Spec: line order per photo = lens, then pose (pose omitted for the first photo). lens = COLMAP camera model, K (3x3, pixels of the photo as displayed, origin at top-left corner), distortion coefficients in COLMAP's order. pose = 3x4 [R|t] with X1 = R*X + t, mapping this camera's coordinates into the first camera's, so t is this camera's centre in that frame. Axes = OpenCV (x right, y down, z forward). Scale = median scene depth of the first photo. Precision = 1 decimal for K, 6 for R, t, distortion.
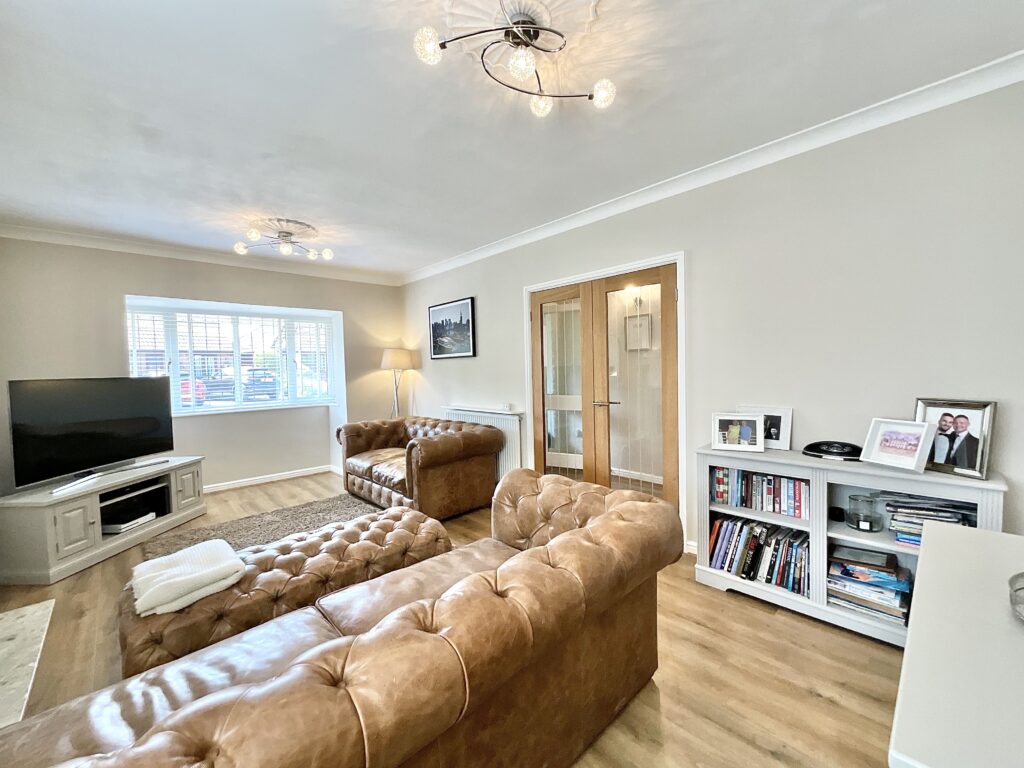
lens RADIAL K [[415.9, 0, 514.2], [0, 415.9, 384.2], [0, 0, 1]] dist [0.000364, -0.000039]
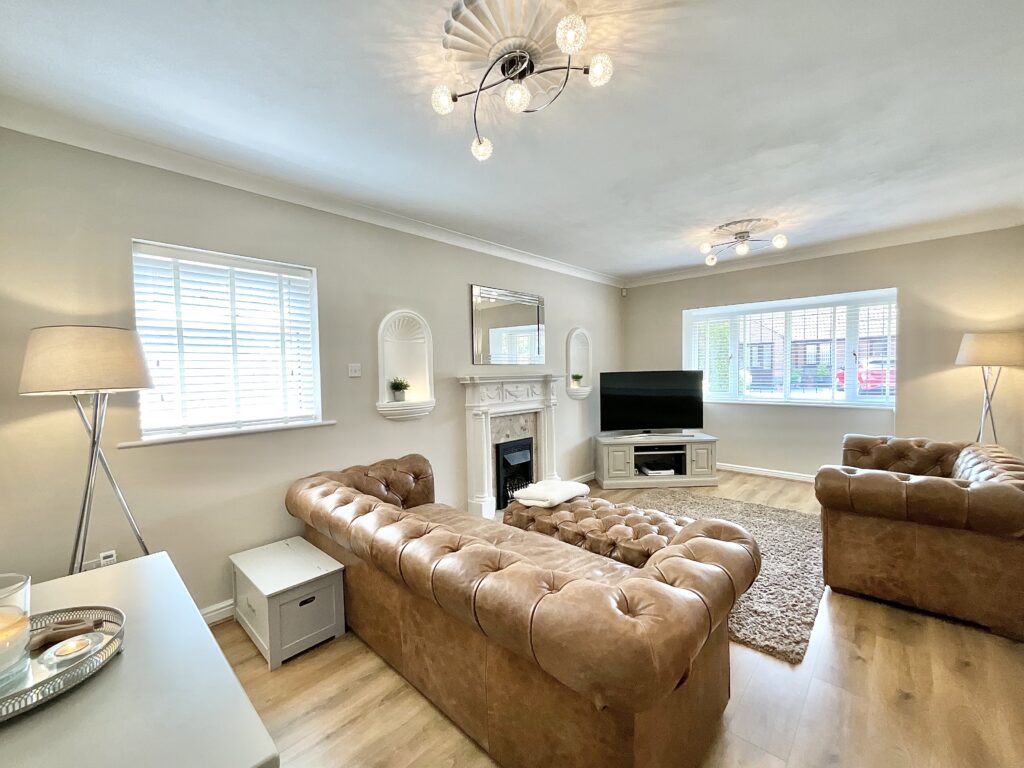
lens RADIAL K [[415.9, 0, 514.2], [0, 415.9, 384.2], [0, 0, 1]] dist [0.000364, -0.000039]
pose [[0.063307, 0.058959, -0.996251, 0.435347], [-0.021133, 0.998109, 0.057727, -0.040999], [0.997770, 0.017399, 0.064434, 0.374018]]
